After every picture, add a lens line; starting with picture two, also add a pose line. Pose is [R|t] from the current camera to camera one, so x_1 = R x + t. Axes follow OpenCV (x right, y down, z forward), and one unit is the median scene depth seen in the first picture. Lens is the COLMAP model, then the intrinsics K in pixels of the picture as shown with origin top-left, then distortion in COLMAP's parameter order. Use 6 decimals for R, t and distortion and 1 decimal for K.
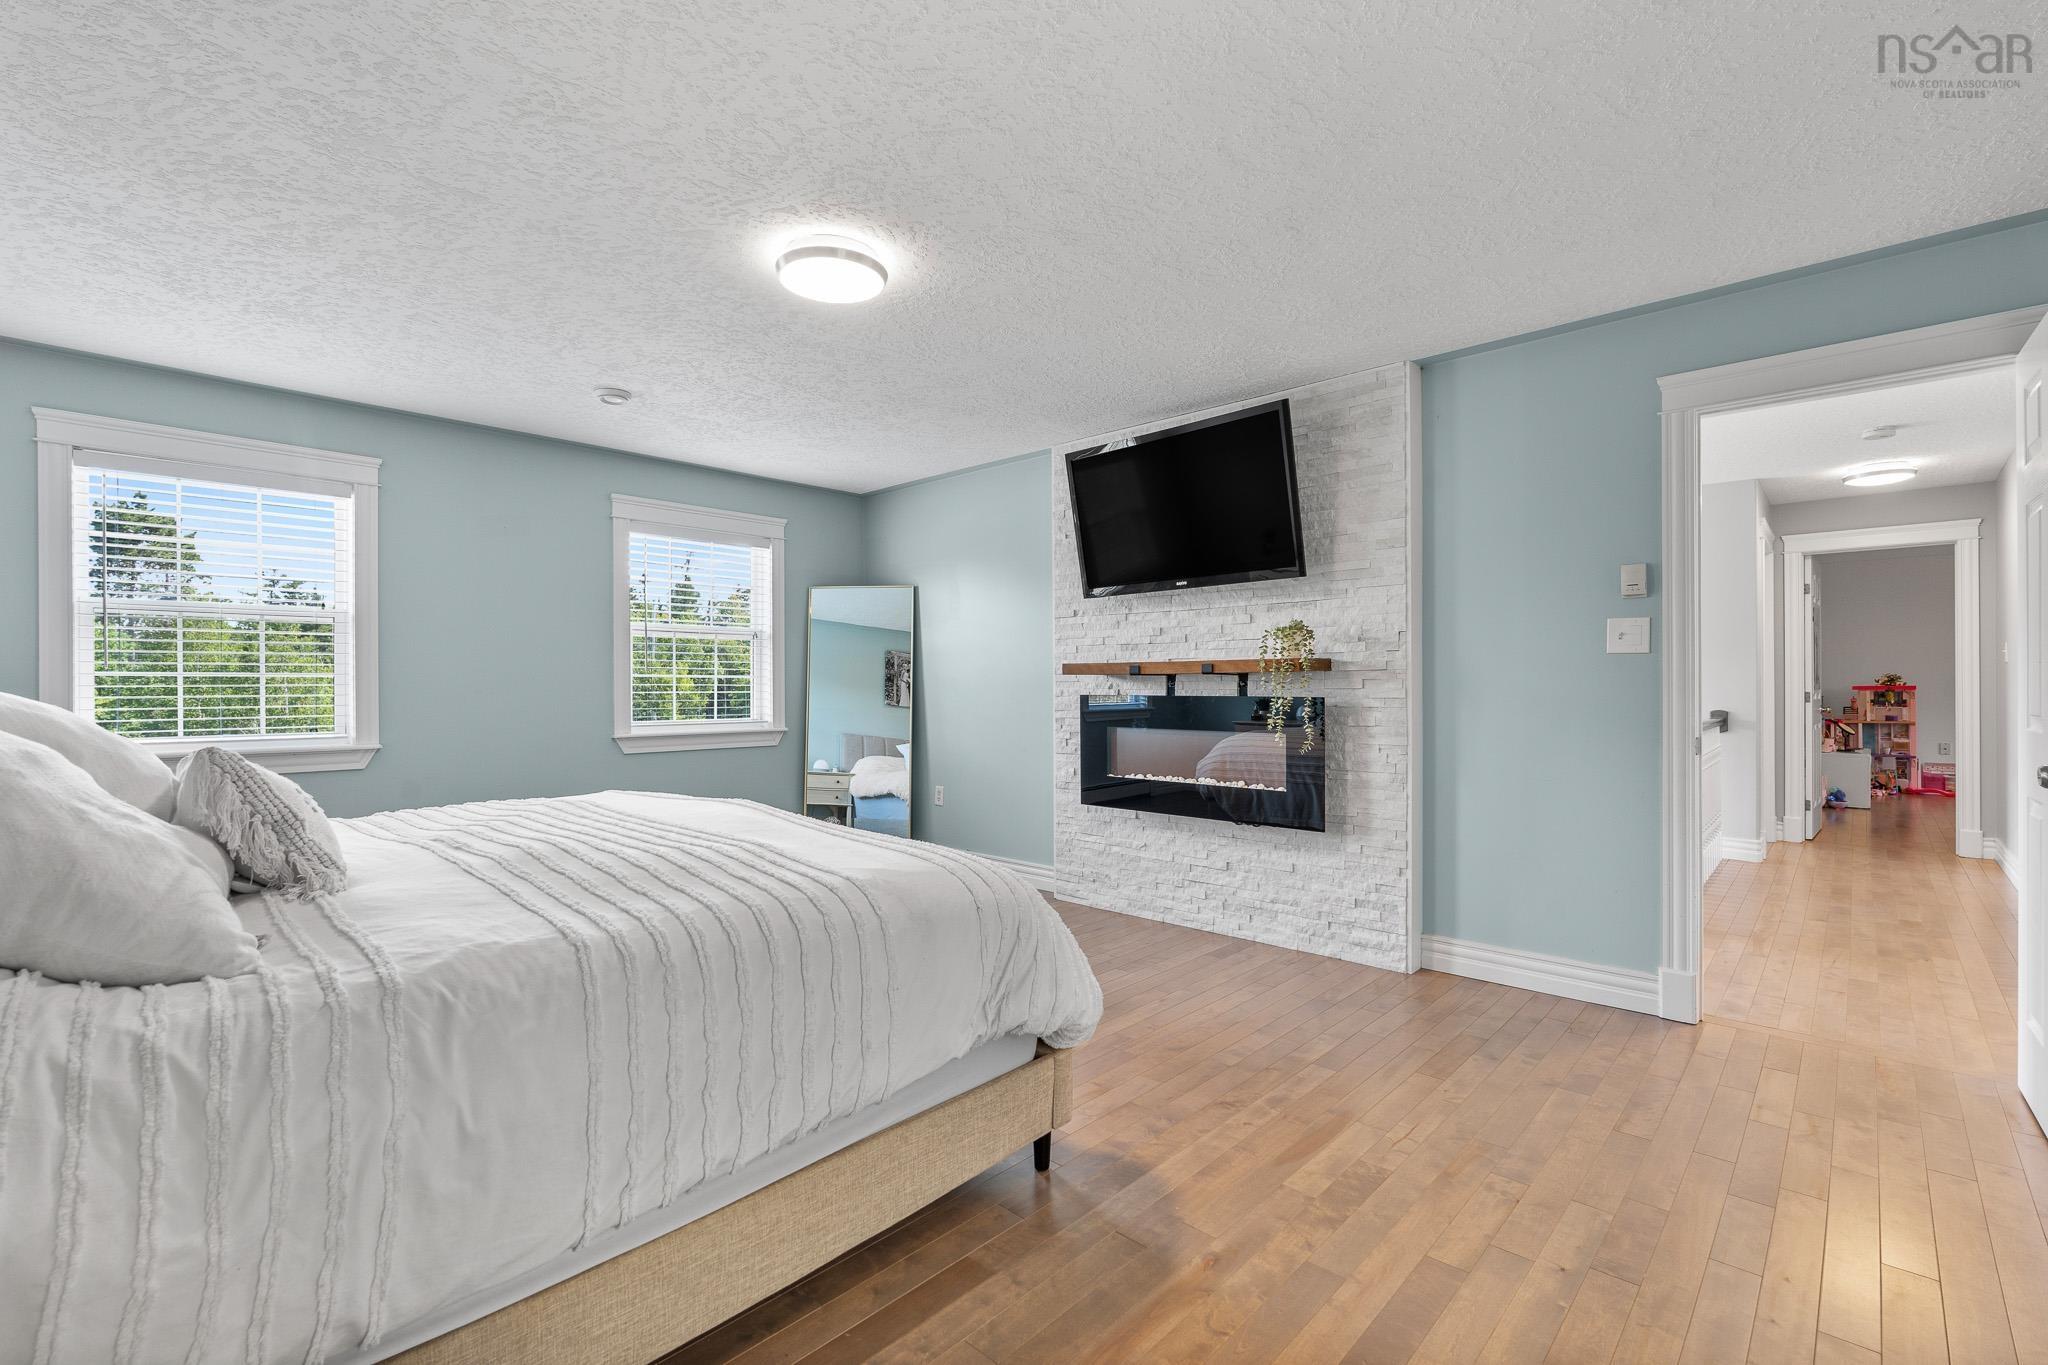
lens RADIAL K [[894.8, 0, 1020.4], [0, 894.8, 687.3], [0, 0, 1]] dist [-0.002300, -0.000099]
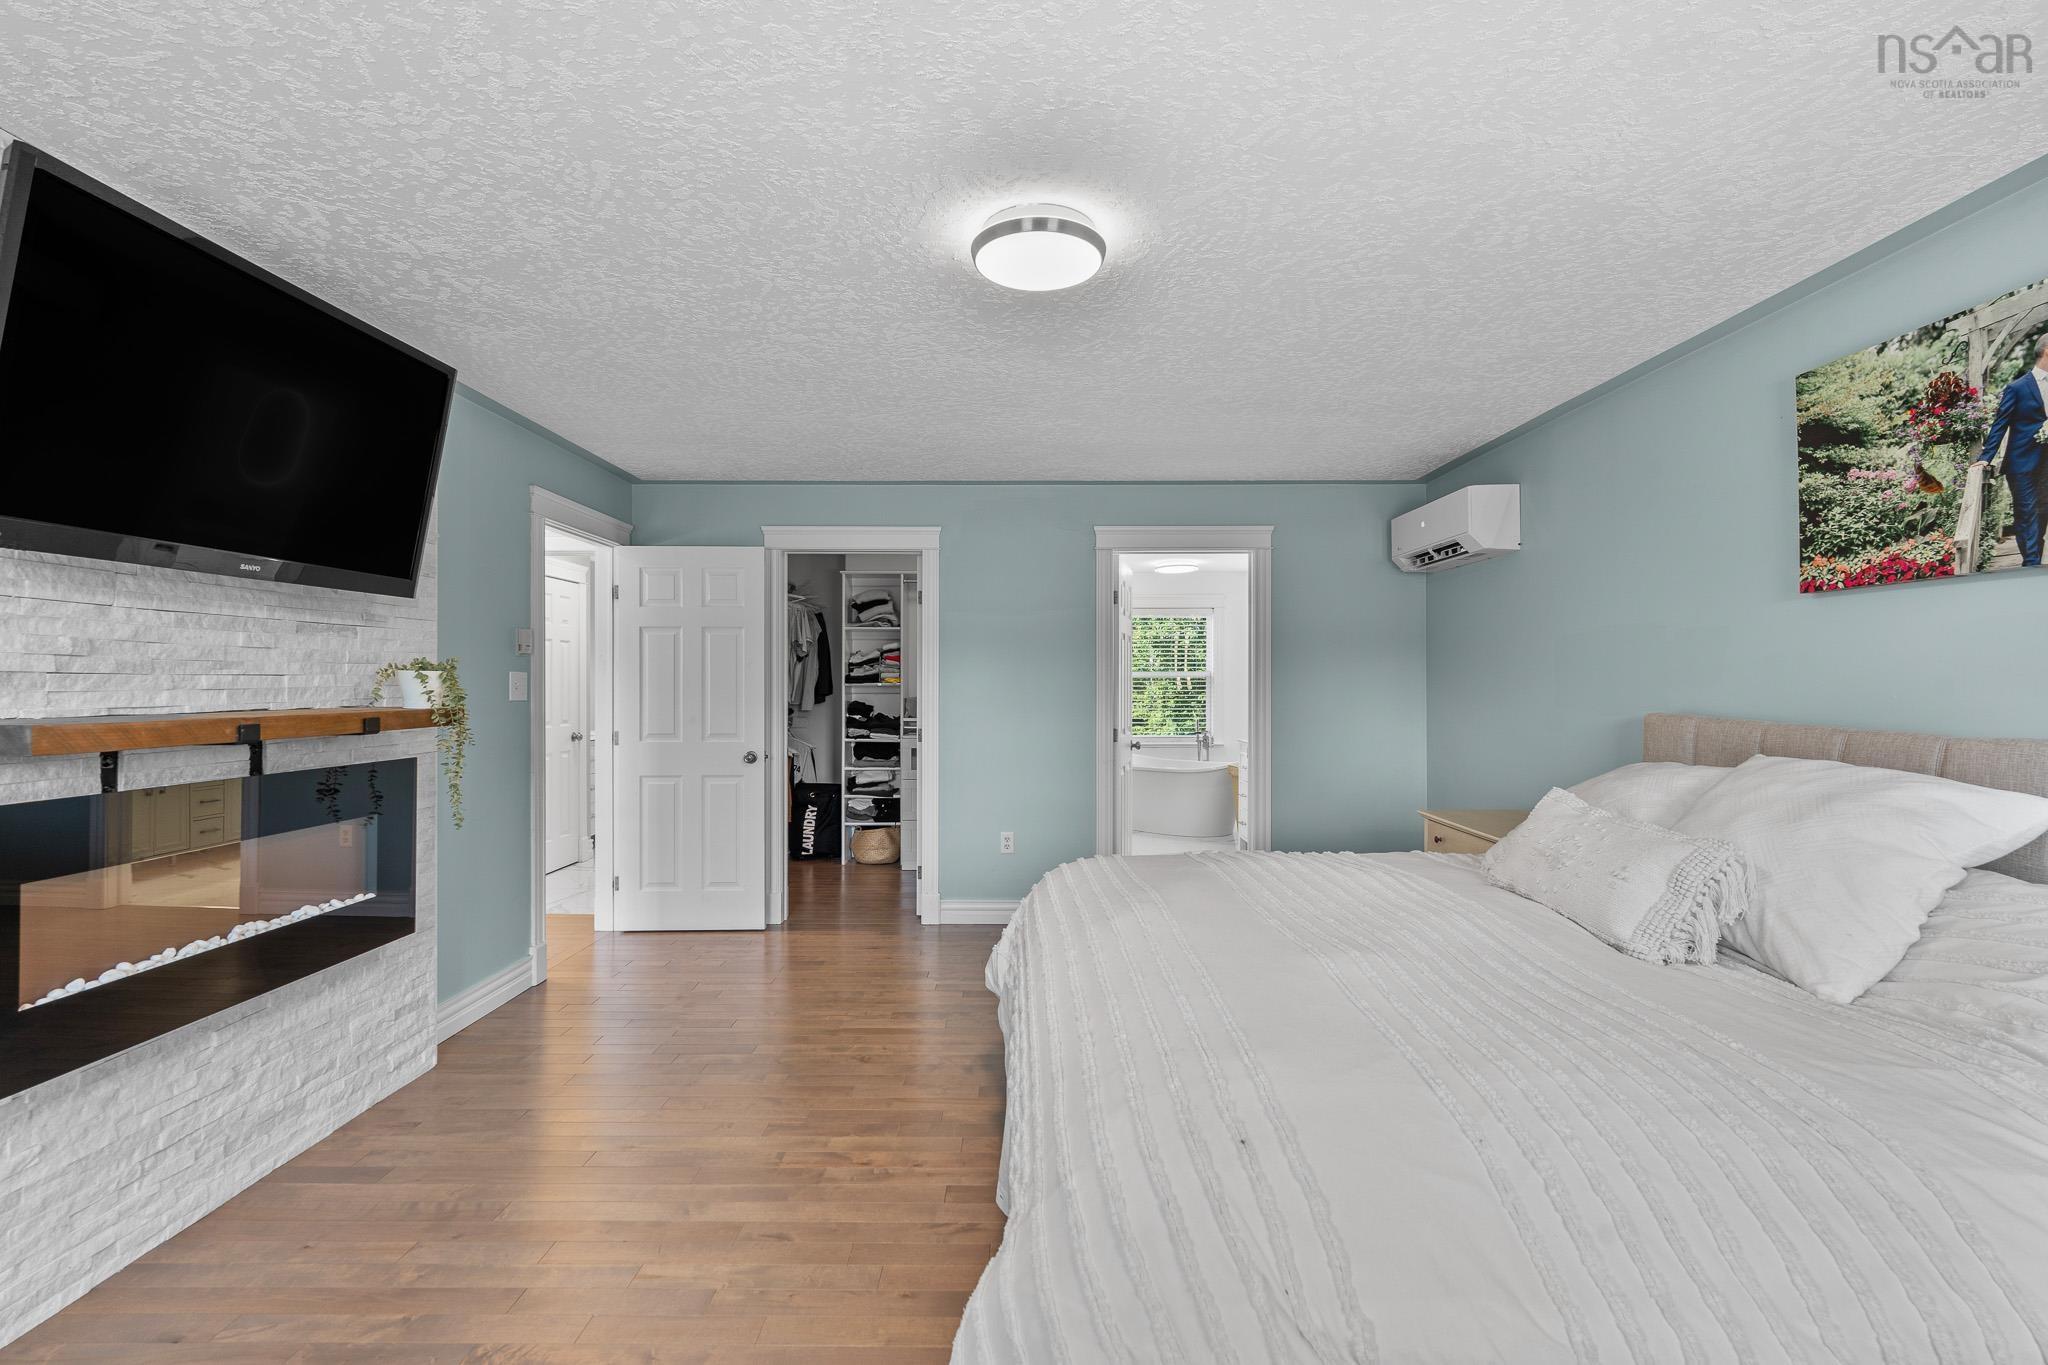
lens RADIAL K [[894.8, 0, 1020.4], [0, 894.8, 687.3], [0, 0, 1]] dist [-0.002300, -0.000099]
pose [[-0.681728, -0.003146, 0.731599, -0.552584], [-0.001704, 0.999995, 0.002712, -0.049910], [-0.731604, 0.000603, -0.681730, 1.086693]]
